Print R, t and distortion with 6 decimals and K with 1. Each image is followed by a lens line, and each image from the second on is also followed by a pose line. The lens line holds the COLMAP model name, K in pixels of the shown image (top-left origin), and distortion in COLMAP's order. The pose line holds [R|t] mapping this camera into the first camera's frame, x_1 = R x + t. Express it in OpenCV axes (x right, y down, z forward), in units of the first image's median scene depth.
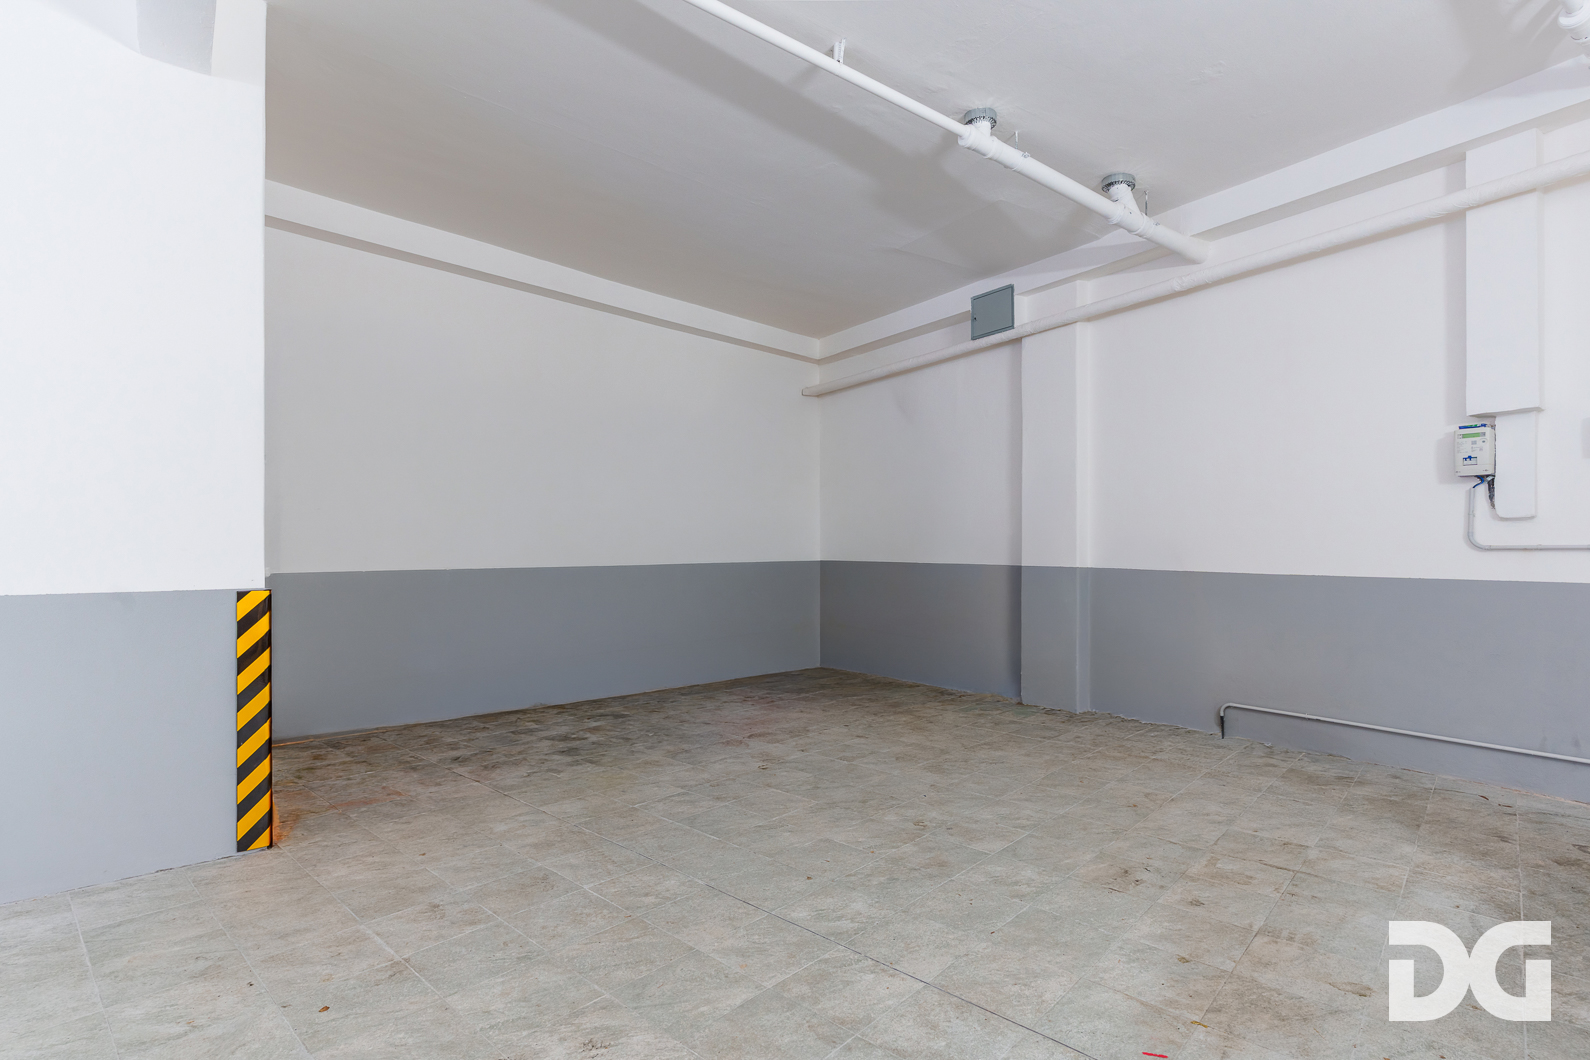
lens RADIAL K [[774.4, 0, 800.1], [0, 774.4, 545.7], [0, 0, 1]] dist [0.002536, 0.000329]
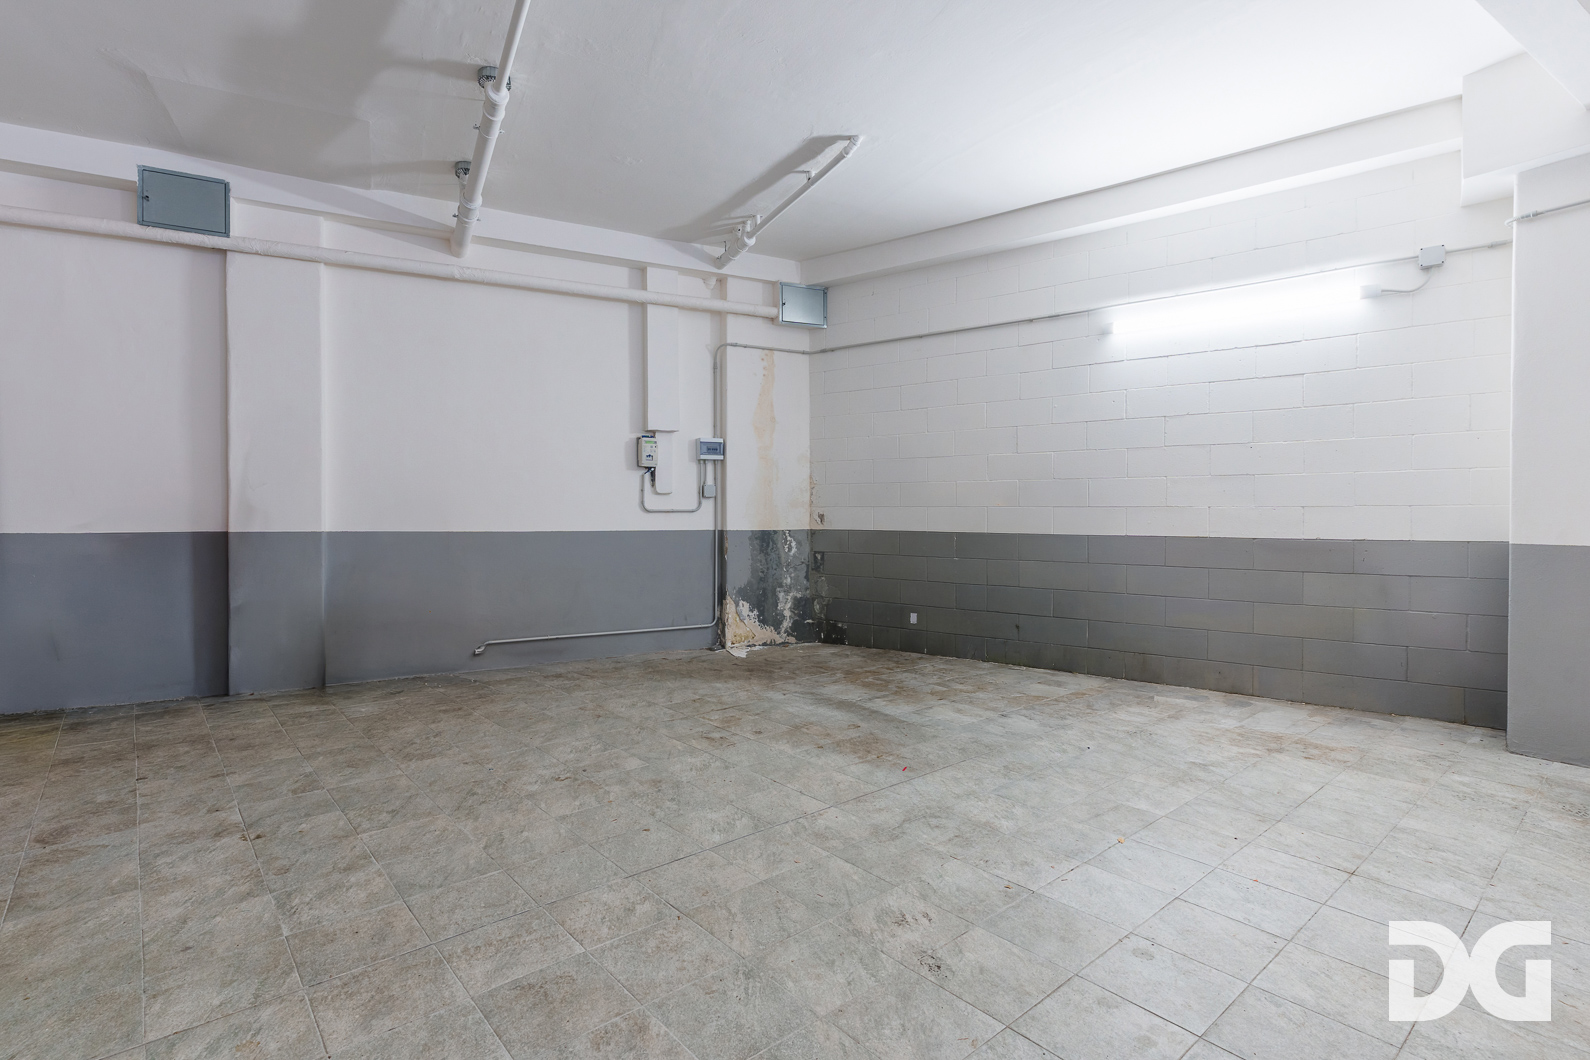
lens RADIAL K [[774.4, 0, 794.0], [0, 774.4, 527.9], [0, 0, 1]] dist [0.002536, 0.000329]
pose [[0.114977, -0.021511, 0.993135, -0.725033], [-0.004873, 0.999741, 0.022218, 0.000235], [-0.993356, -0.007394, 0.114843, 0.504589]]
